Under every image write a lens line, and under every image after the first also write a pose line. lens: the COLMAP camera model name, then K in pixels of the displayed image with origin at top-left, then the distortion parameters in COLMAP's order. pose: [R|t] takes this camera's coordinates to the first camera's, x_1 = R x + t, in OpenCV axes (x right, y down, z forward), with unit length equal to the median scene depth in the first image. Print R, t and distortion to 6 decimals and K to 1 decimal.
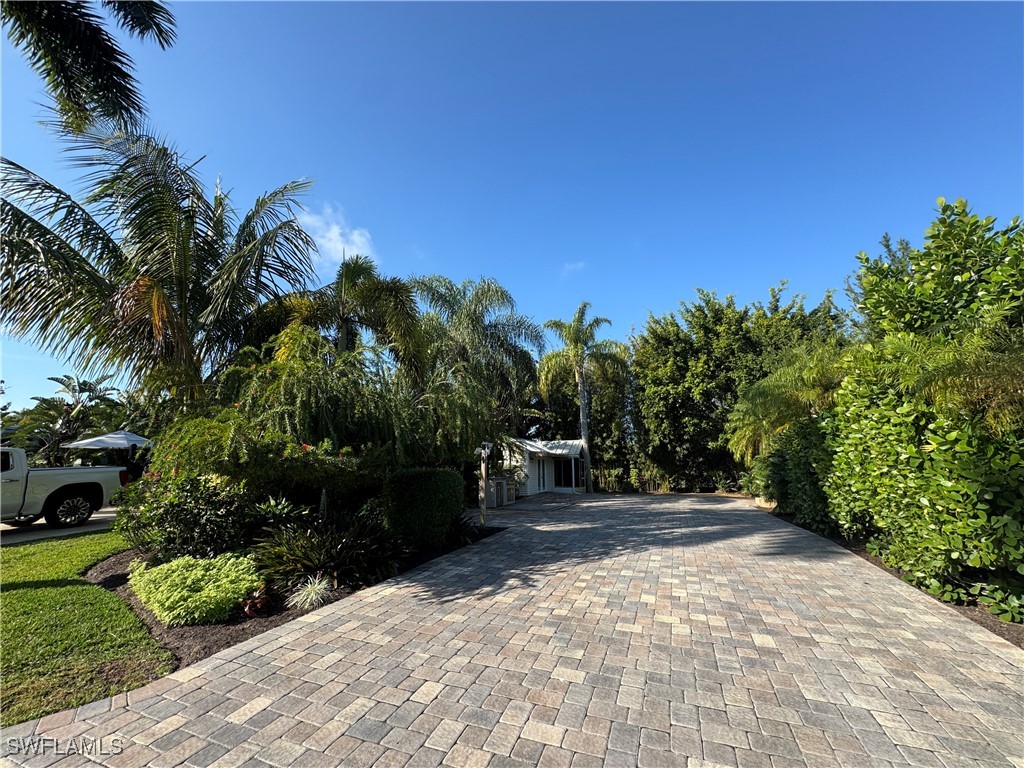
lens RADIAL K [[405.1, 0, 510.0], [0, 405.1, 385.0], [0, 0, 1]] dist [-0.001459, -0.000053]
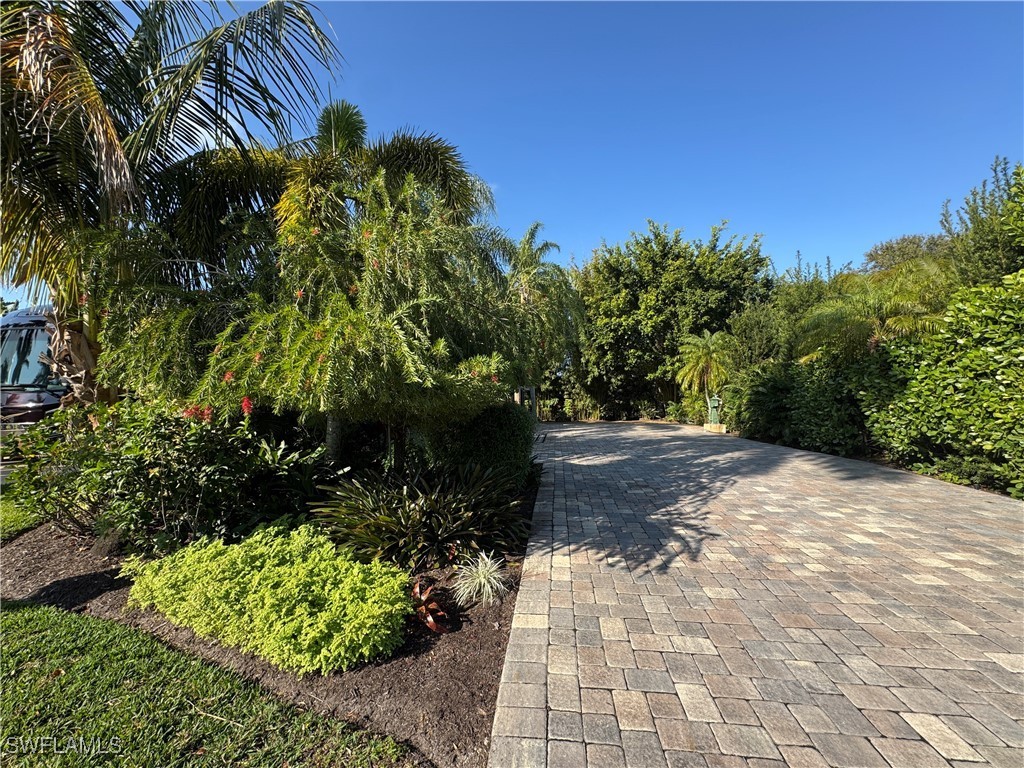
lens RADIAL K [[405.1, 0, 510.0], [0, 405.1, 384.8], [0, 0, 1]] dist [-0.001459, -0.000053]
pose [[0.965062, 0.001702, 0.262017, -0.195449], [-0.045074, 0.986150, 0.159611, 0.026578], [-0.258116, -0.165845, 0.951773, 0.125362]]
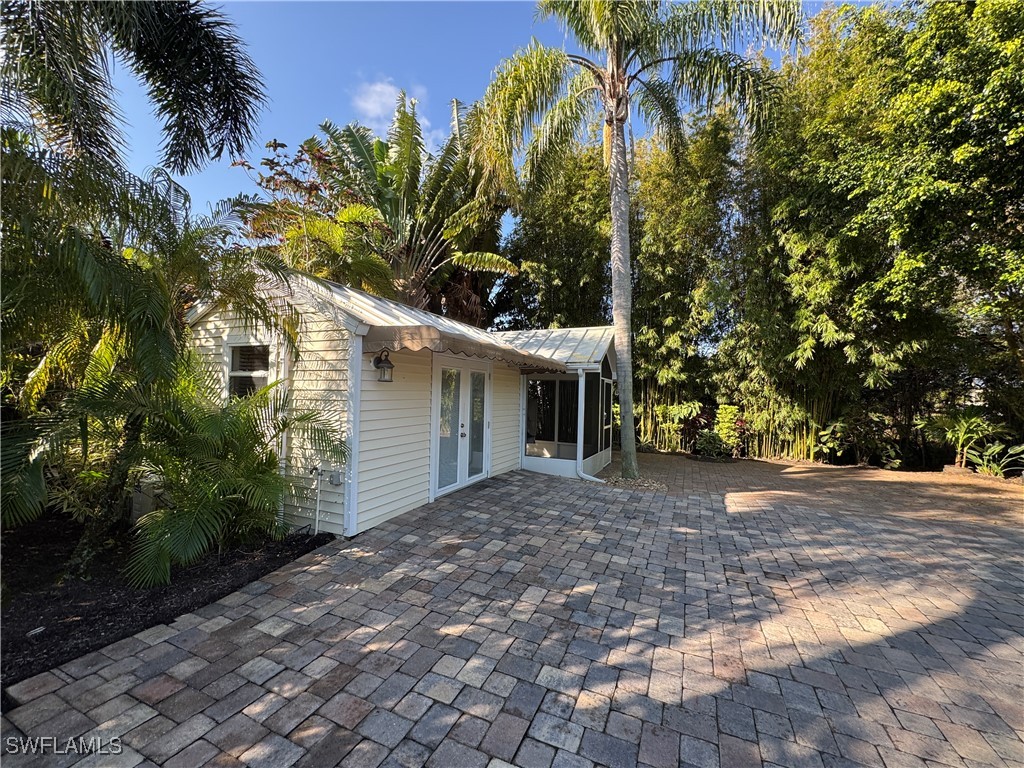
lens RADIAL K [[405.1, 0, 511.0], [0, 405.1, 391.9], [0, 0, 1]] dist [-0.001459, -0.000053]
pose [[0.998873, 0.027466, -0.038715, 0.175062], [-0.019120, 0.979313, 0.201448, 0.207357], [0.043447, -0.200481, 0.978734, 1.067785]]
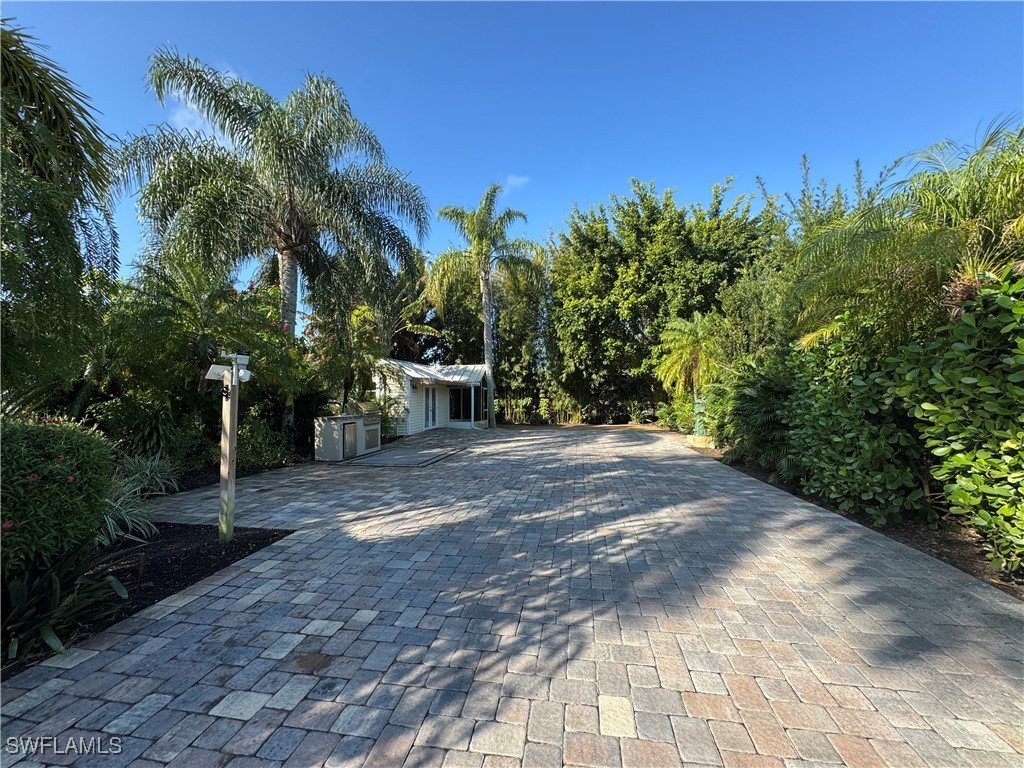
lens RADIAL K [[405.1, 0, 510.1], [0, 405.1, 383.6], [0, 0, 1]] dist [-0.001459, -0.000053]
pose [[0.977736, 0.003728, 0.209807, 0.093195], [-0.039999, 0.984820, 0.168907, 0.056632], [-0.205992, -0.173538, 0.963043, 0.329367]]
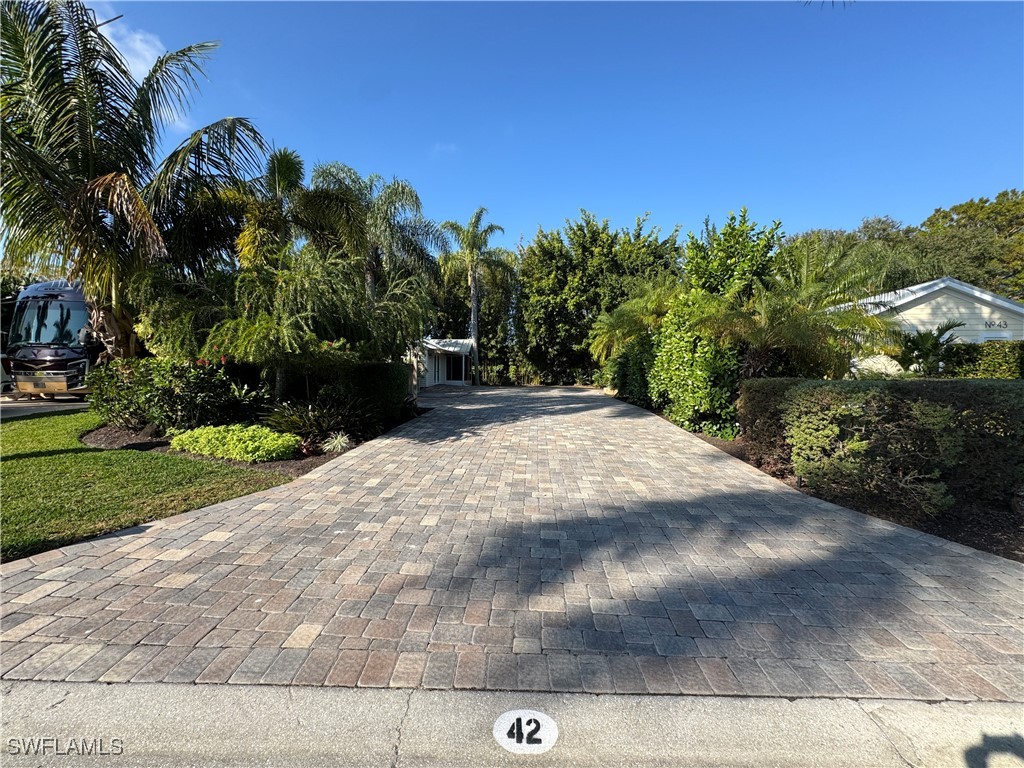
lens RADIAL K [[405.1, 0, 509.4], [0, 405.1, 384.4], [0, 0, 1]] dist [-0.001459, -0.000053]
pose [[0.951673, 0.001218, 0.307111, -0.109858], [-0.077417, 0.968650, 0.236059, -0.025994], [-0.297196, -0.248426, 0.921932, -0.149789]]
